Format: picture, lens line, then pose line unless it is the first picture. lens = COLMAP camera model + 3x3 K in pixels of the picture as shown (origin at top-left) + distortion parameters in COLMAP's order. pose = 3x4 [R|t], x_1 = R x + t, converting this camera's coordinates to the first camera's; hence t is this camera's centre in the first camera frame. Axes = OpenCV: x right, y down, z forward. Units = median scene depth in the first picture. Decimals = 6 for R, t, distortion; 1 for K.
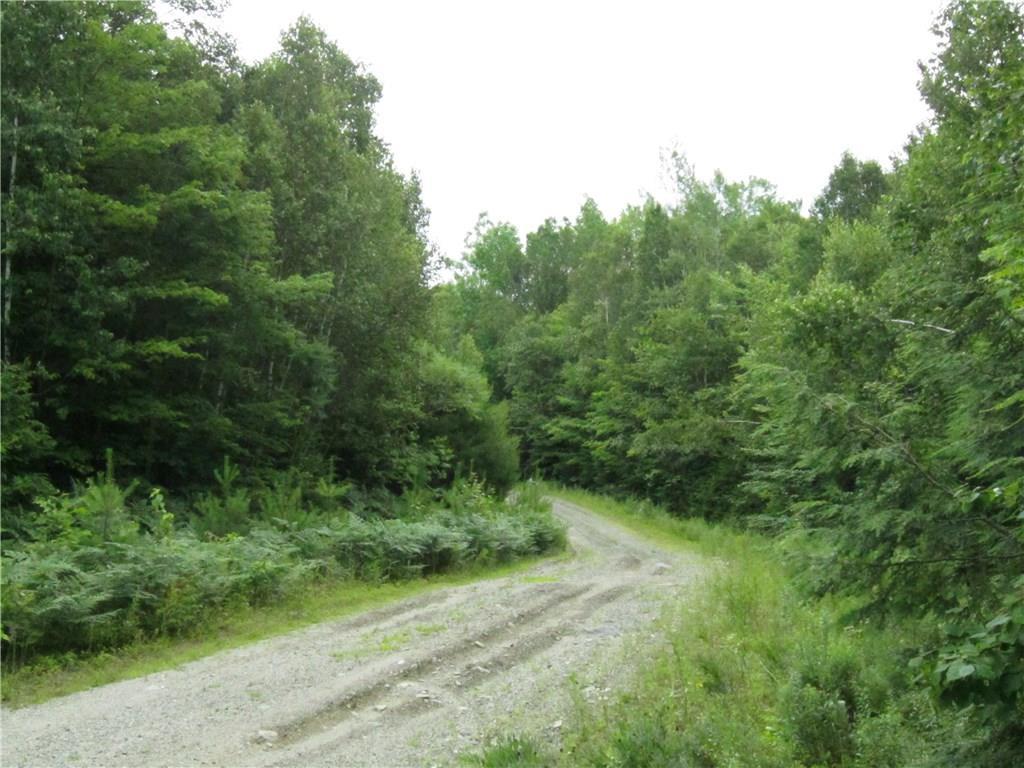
lens RADIAL K [[1264.9, 0, 512.0], [0, 1264.9, 384.0], [0, 0, 1]] dist [-0.286948, 0.824598]
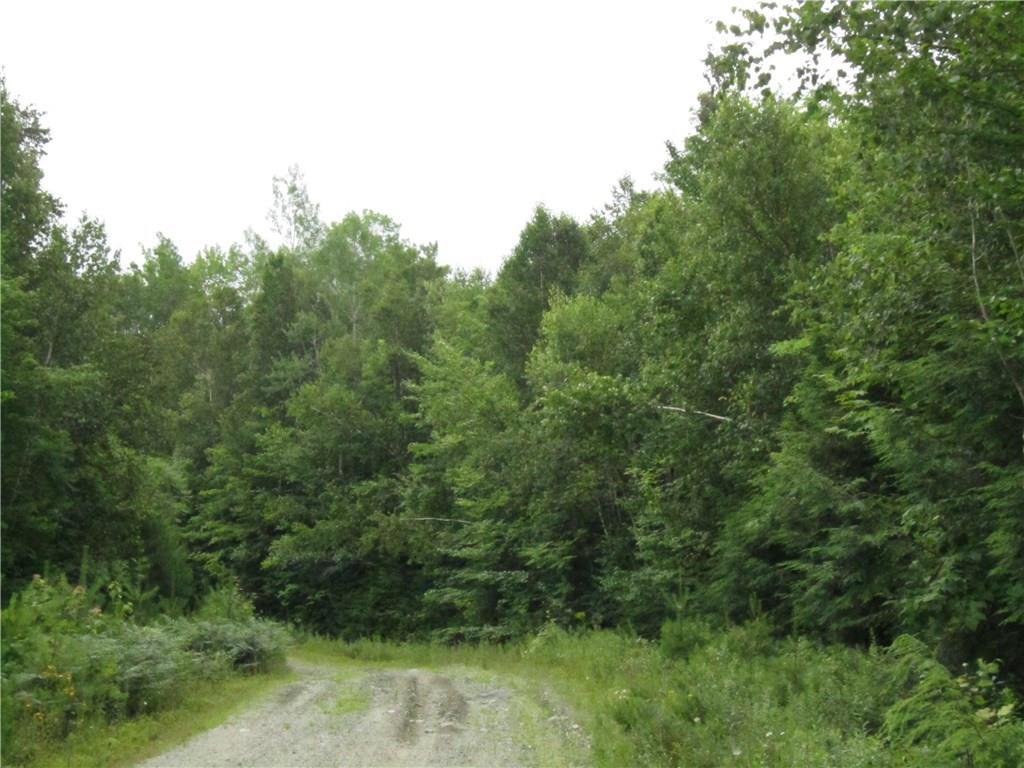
lens RADIAL K [[1827.3, 0, 512.0], [0, 1827.3, 384.0], [0, 0, 1]] dist [0.022926, -0.004979]
pose [[0.948879, -0.005919, 0.315584, -0.122181], [0.022336, 0.998577, -0.048429, -0.000359], [-0.314848, 0.053002, 0.947661, -0.163535]]
